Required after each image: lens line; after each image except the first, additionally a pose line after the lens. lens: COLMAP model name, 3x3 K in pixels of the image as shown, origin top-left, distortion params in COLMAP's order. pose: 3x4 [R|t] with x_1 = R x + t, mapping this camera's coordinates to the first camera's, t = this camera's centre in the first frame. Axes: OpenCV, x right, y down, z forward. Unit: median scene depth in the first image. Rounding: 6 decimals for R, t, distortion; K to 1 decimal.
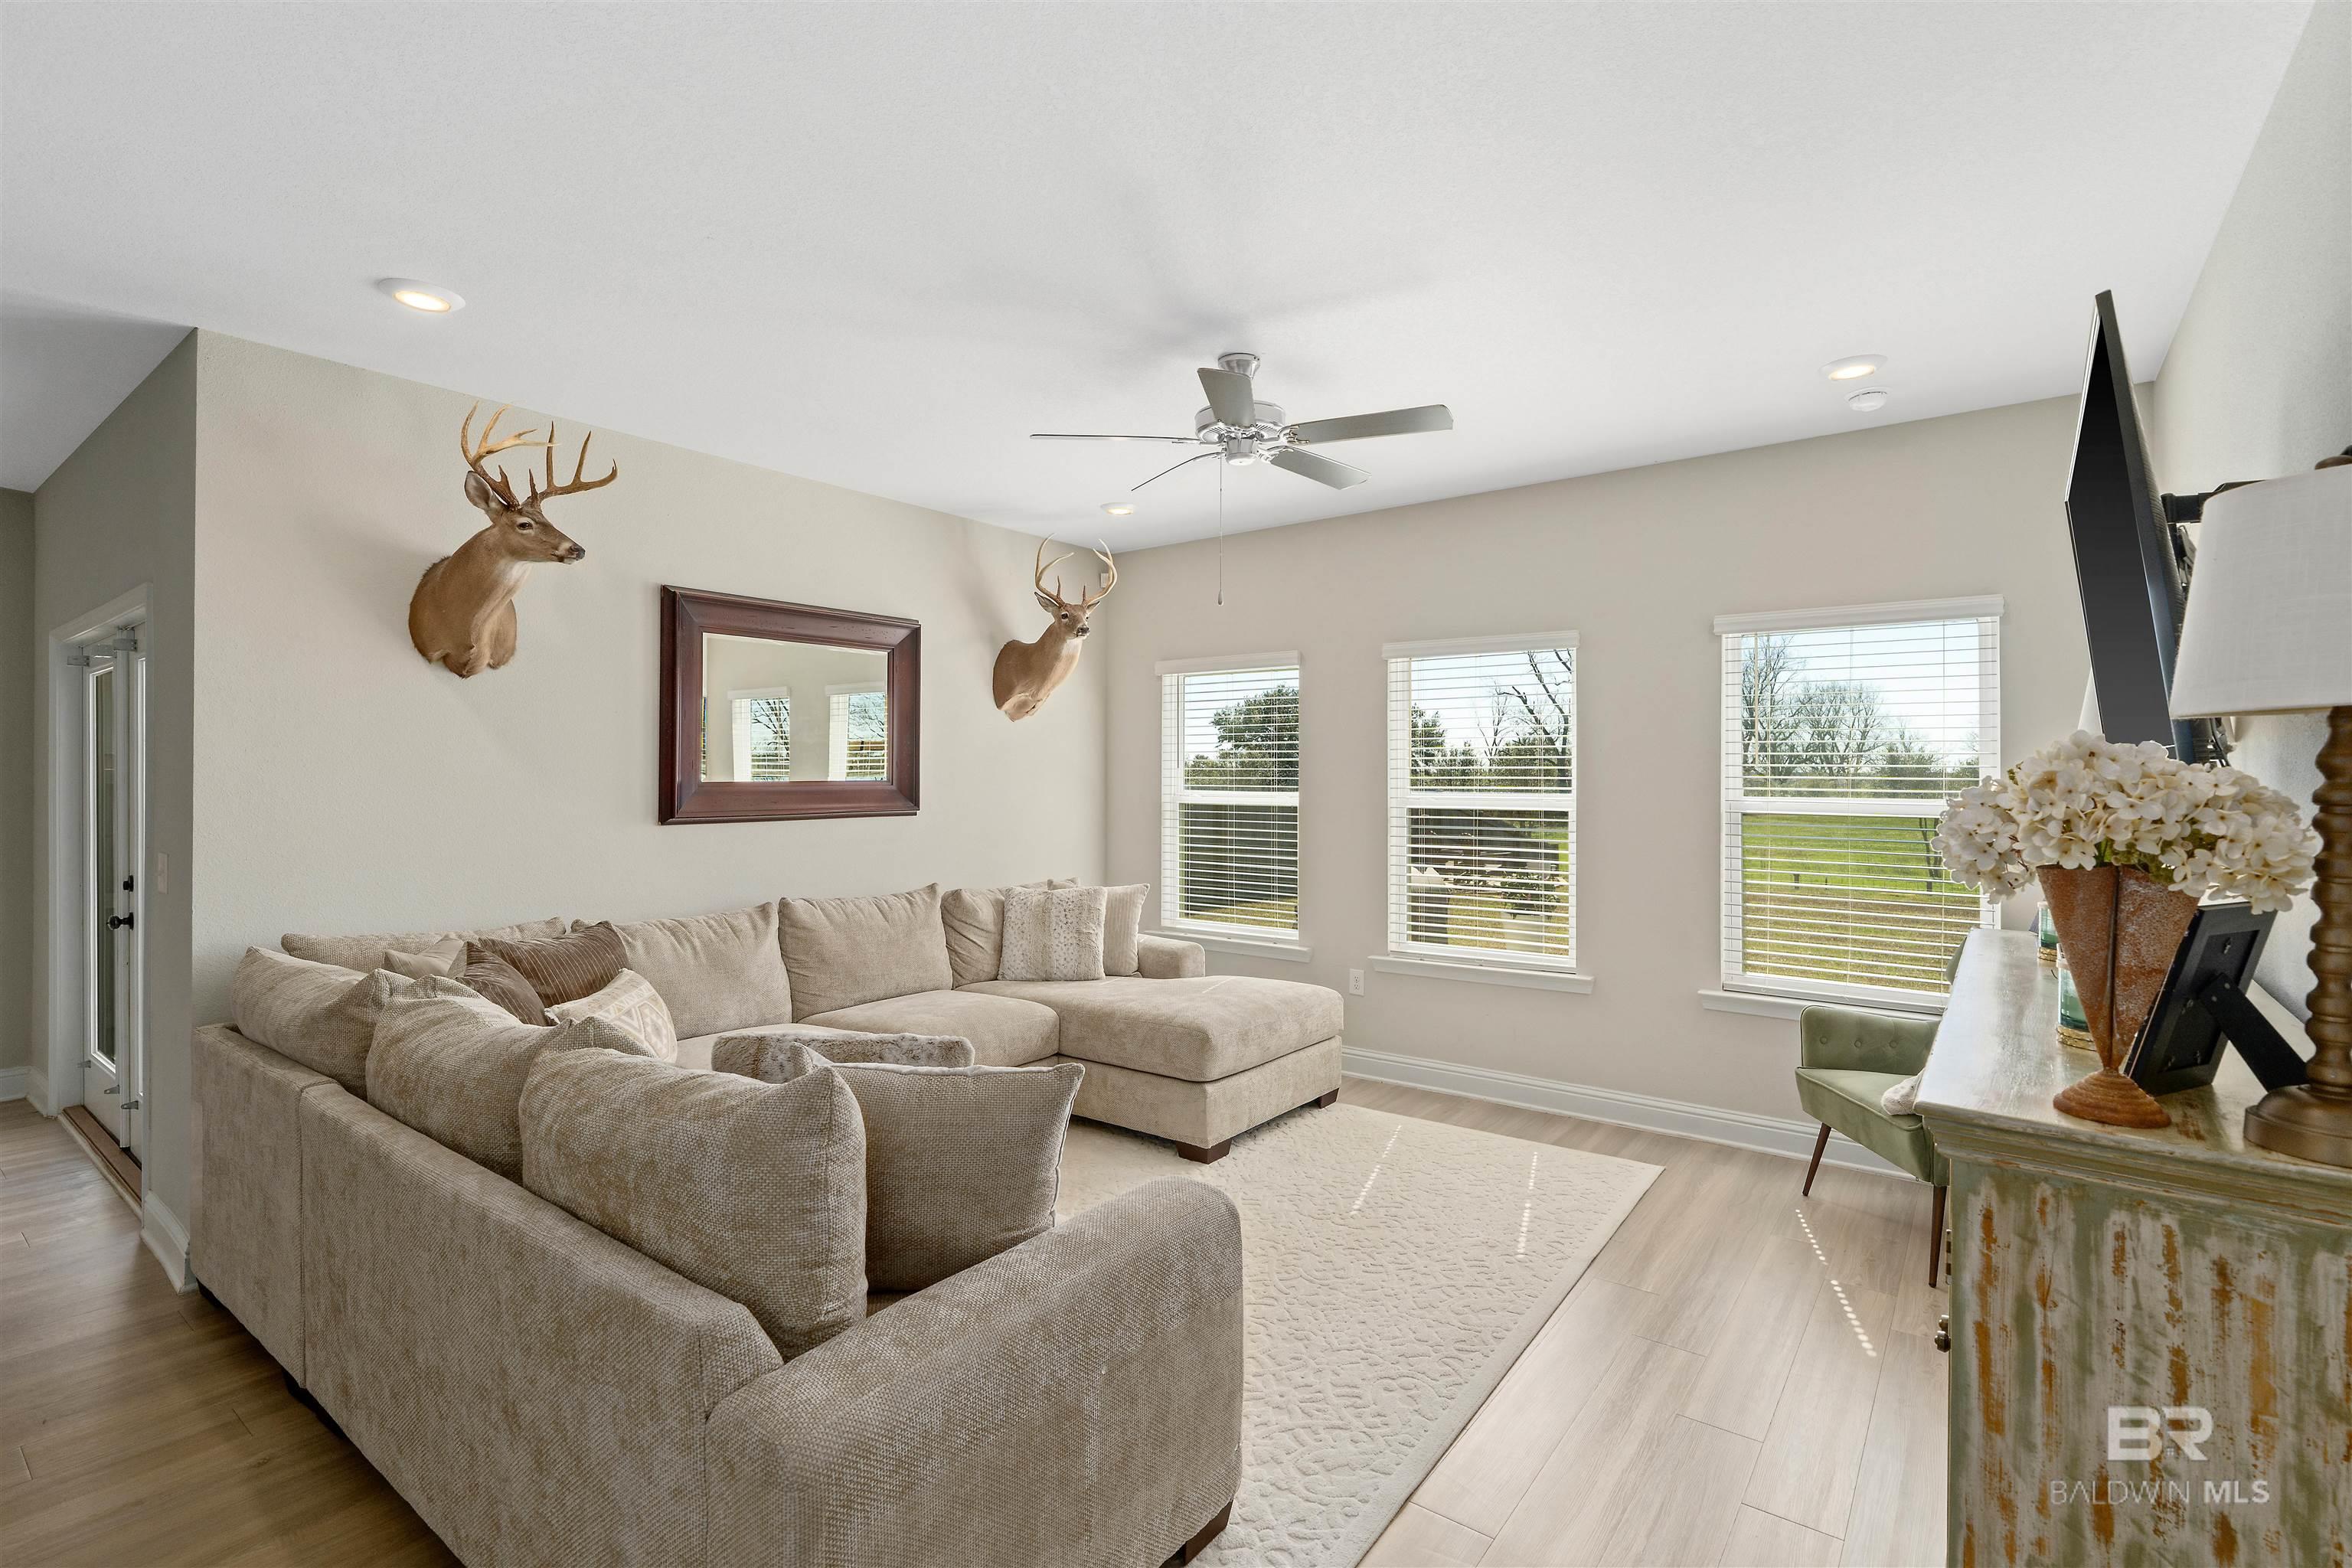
lens RADIAL K [[1069.8, 0, 1192.9], [0, 1069.8, 773.5], [0, 0, 1]] dist [-0.002457, -0.000232]
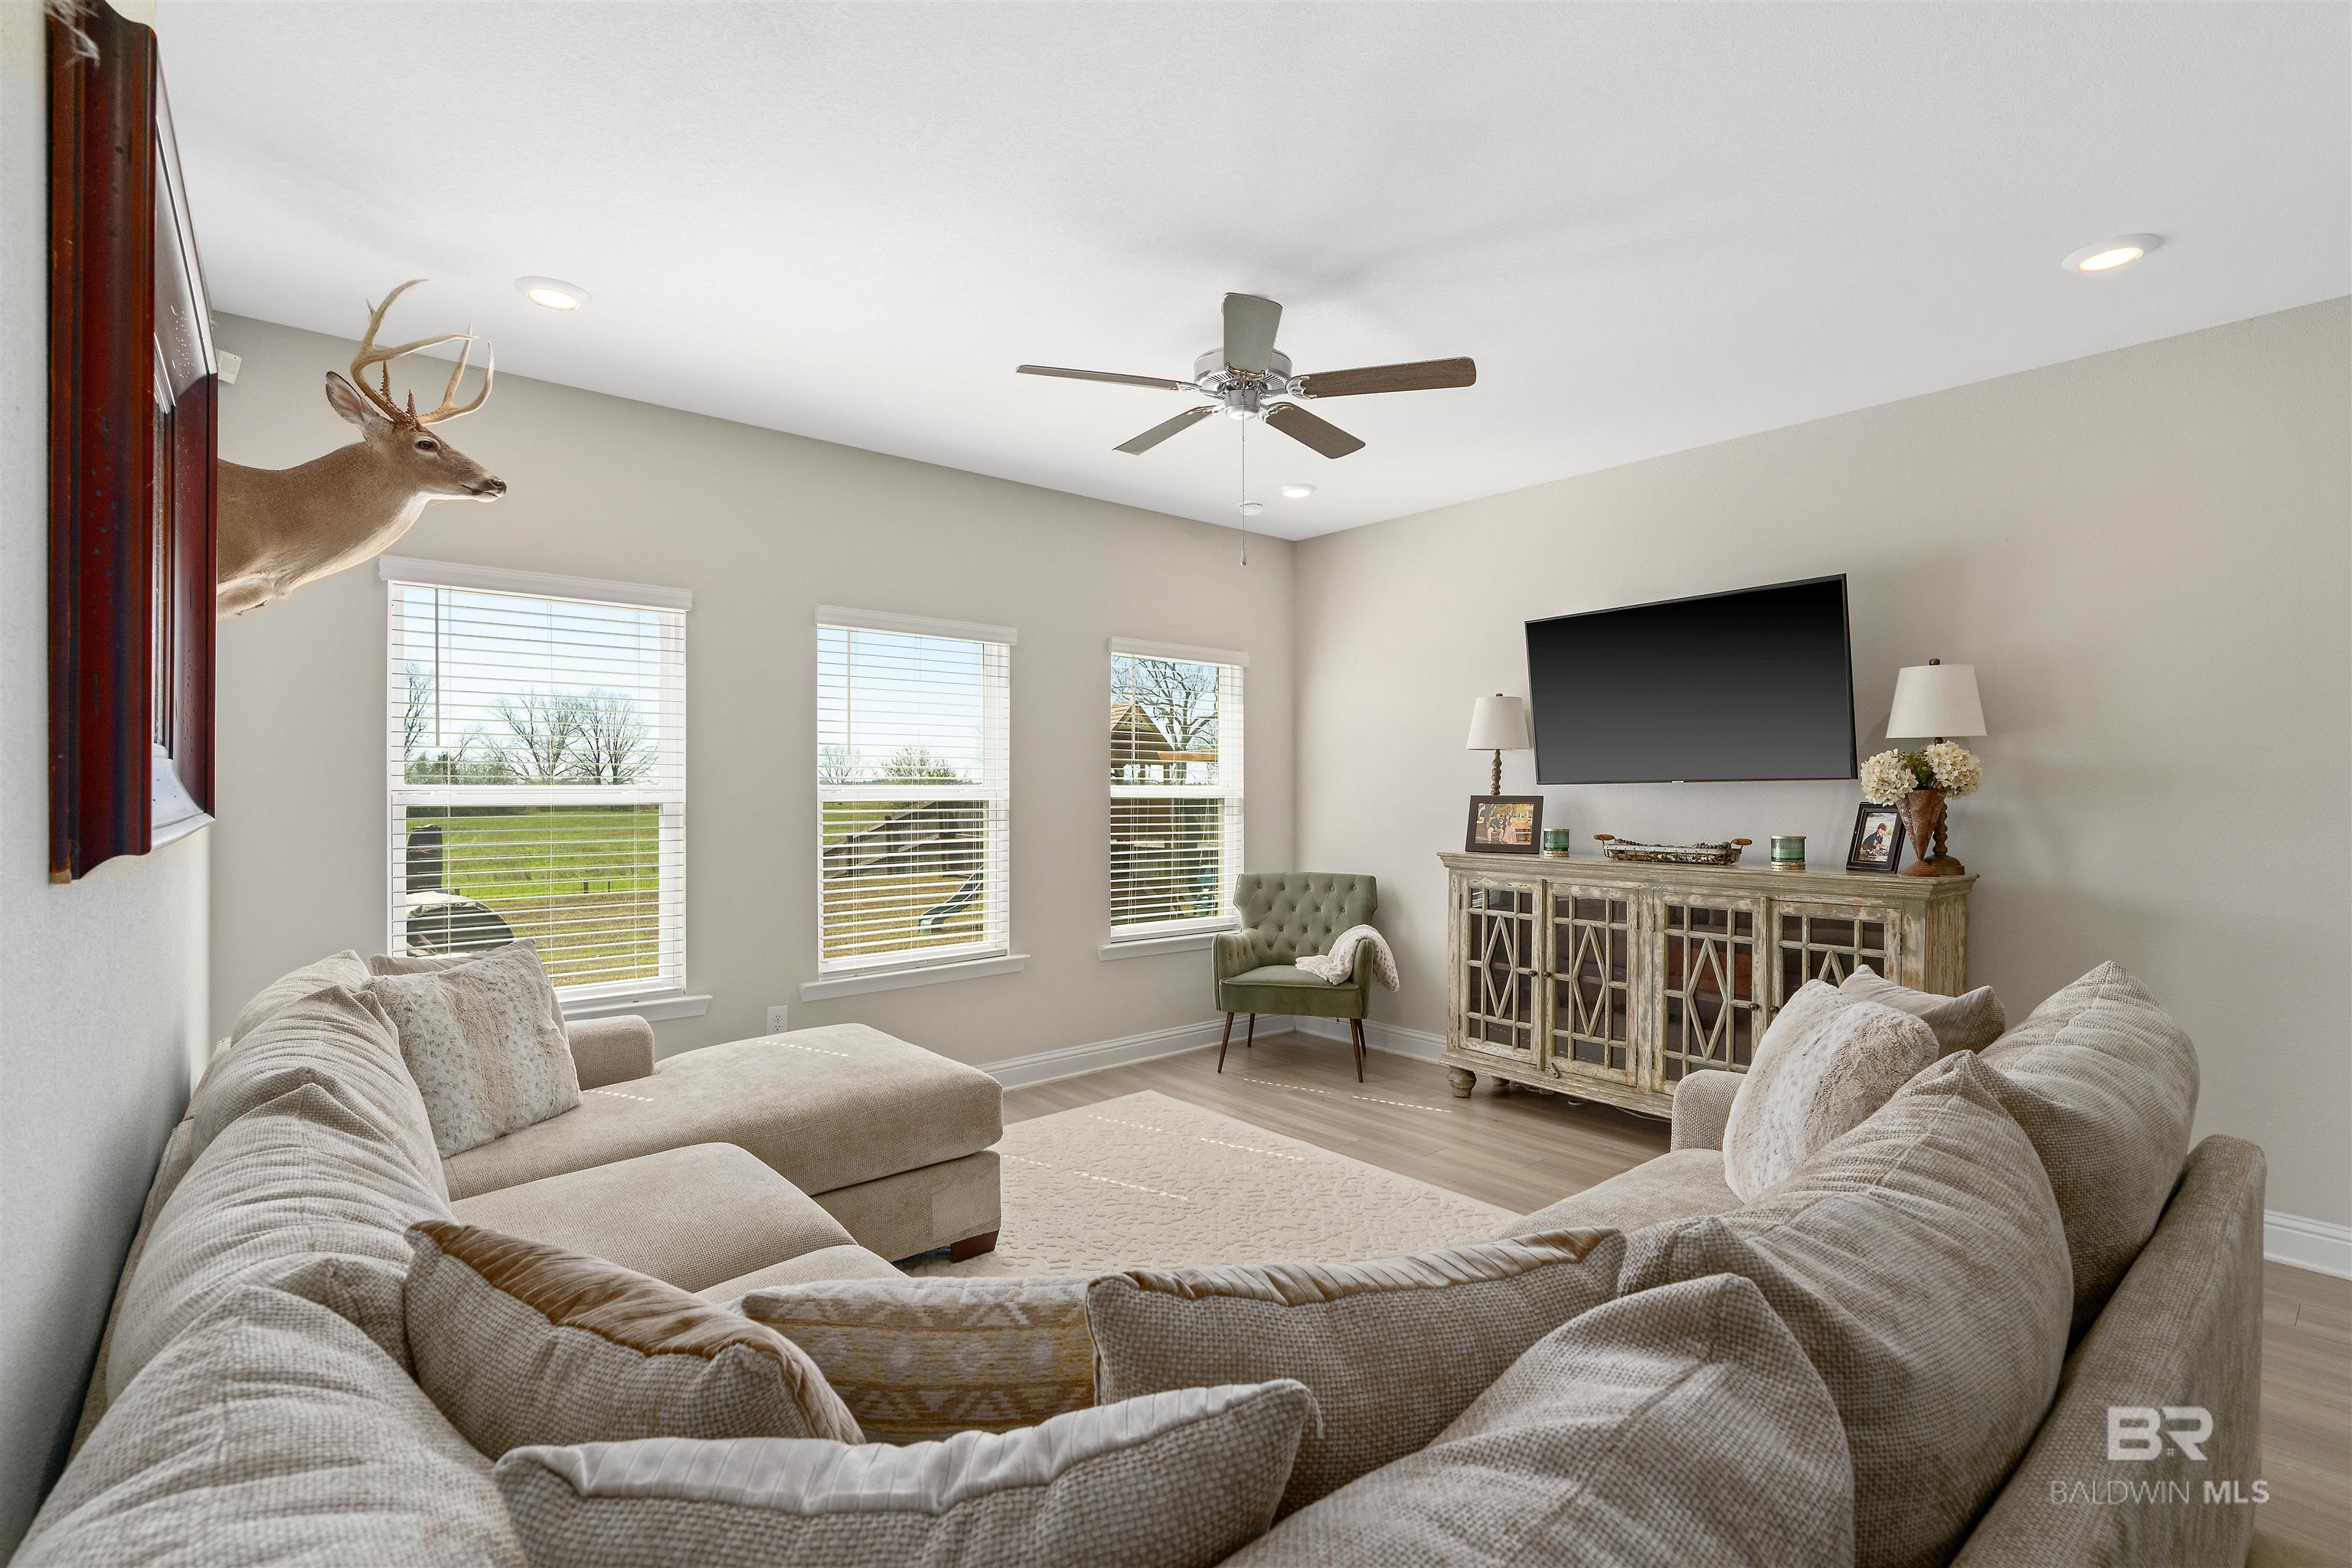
lens RADIAL K [[1069.8, 0, 1188.0], [0, 1069.8, 789.7], [0, 0, 1]] dist [-0.002457, -0.000232]
pose [[0.216206, -0.013217, 0.976258, -0.700487], [-0.011211, 0.999809, 0.016019, 0.007162], [-0.976283, -0.014409, 0.216017, 0.671329]]
